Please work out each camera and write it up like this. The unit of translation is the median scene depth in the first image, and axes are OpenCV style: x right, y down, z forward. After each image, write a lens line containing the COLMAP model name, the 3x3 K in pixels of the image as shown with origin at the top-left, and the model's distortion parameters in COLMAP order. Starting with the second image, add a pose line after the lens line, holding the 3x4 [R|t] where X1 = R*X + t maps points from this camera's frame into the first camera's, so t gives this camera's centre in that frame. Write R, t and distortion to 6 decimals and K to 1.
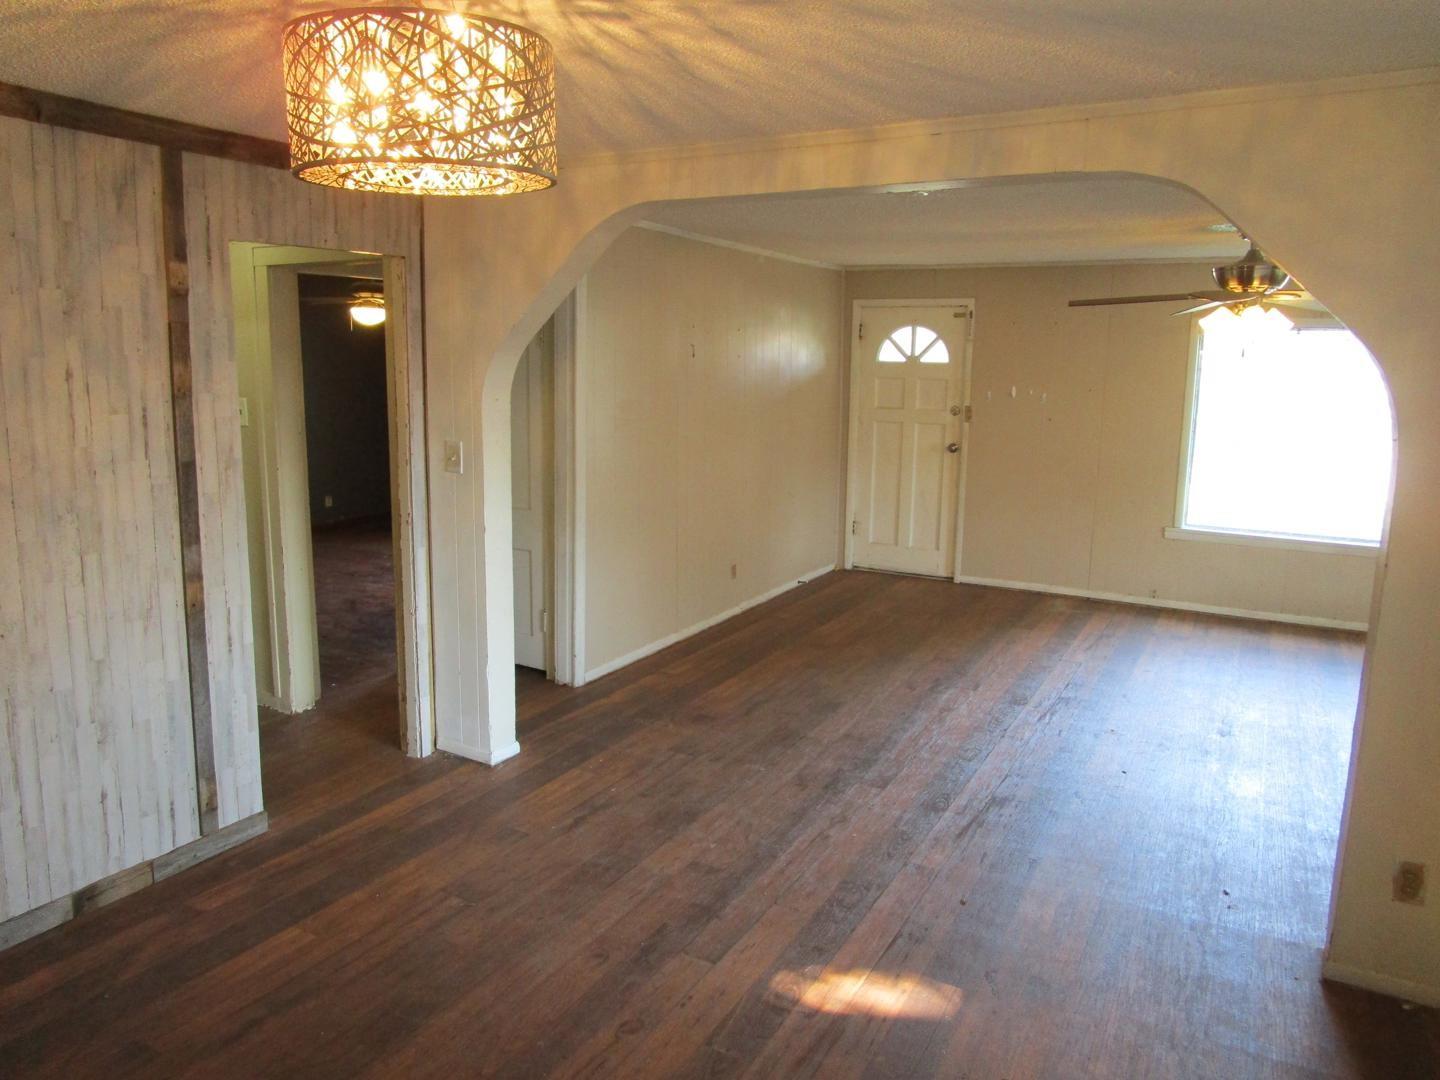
lens RADIAL K [[1033.3, 0, 718.6], [0, 1033.3, 537.0], [0, 0, 1]] dist [-0.004270, -0.002828]
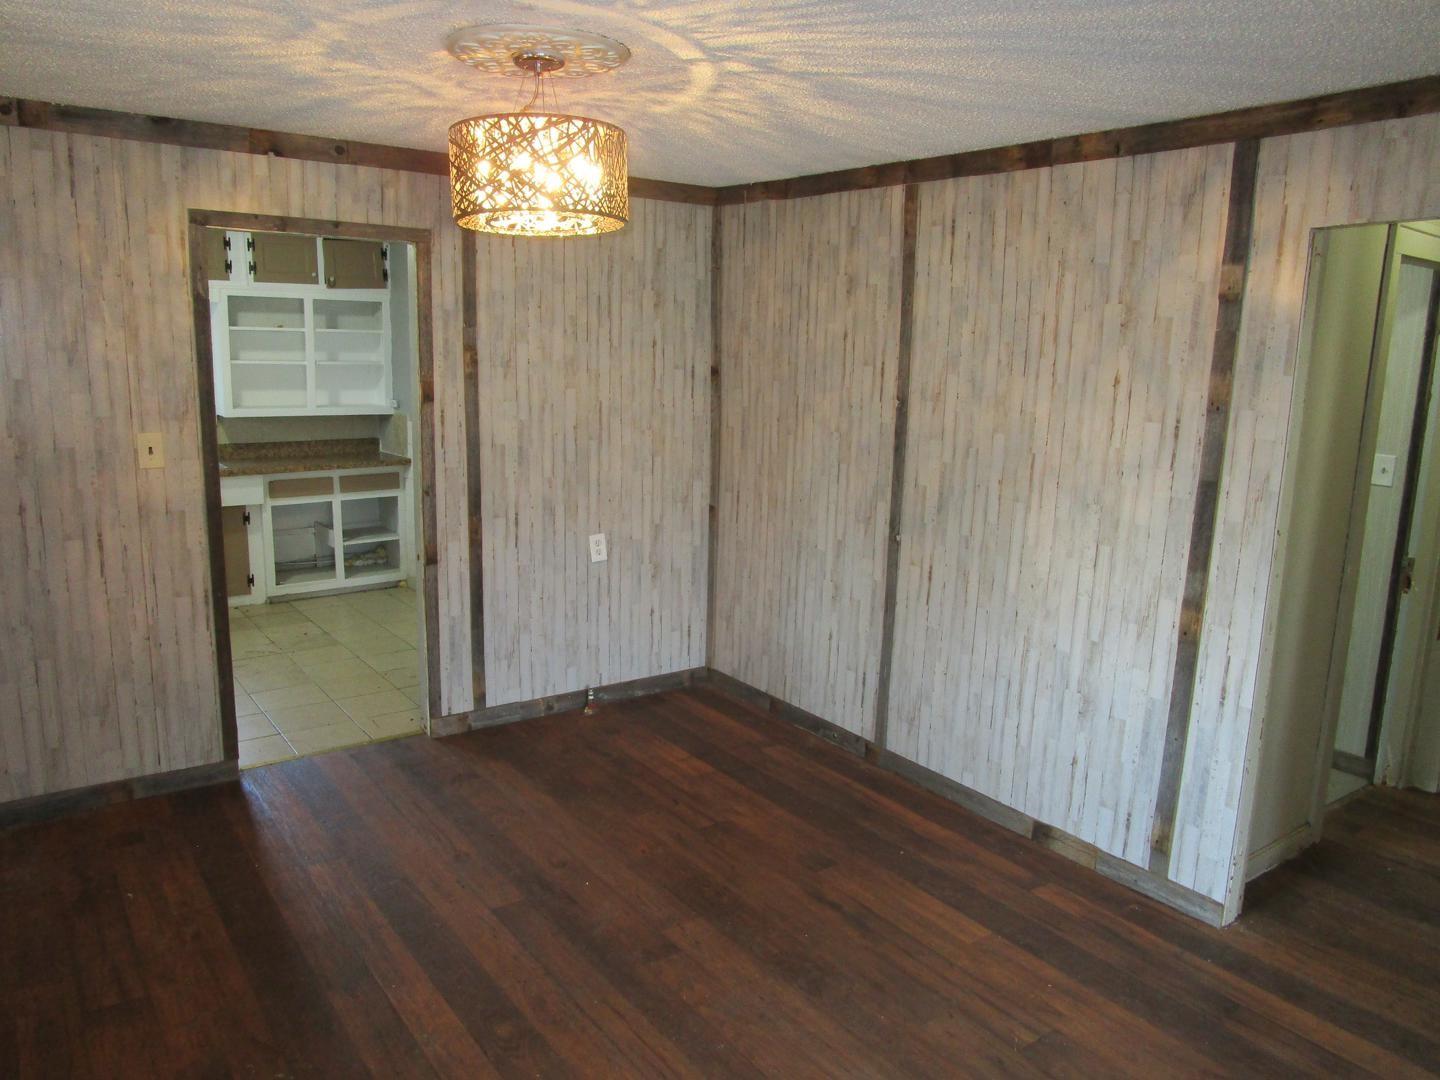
lens RADIAL K [[1033.3, 0, 718.7], [0, 1033.3, 541.3], [0, 0, 1]] dist [-0.004270, -0.002828]
pose [[-0.416991, 0.140700, -0.897954, 0.536505], [-0.193716, 0.951489, 0.239046, -0.167850], [0.888027, 0.273628, -0.369507, 1.026085]]
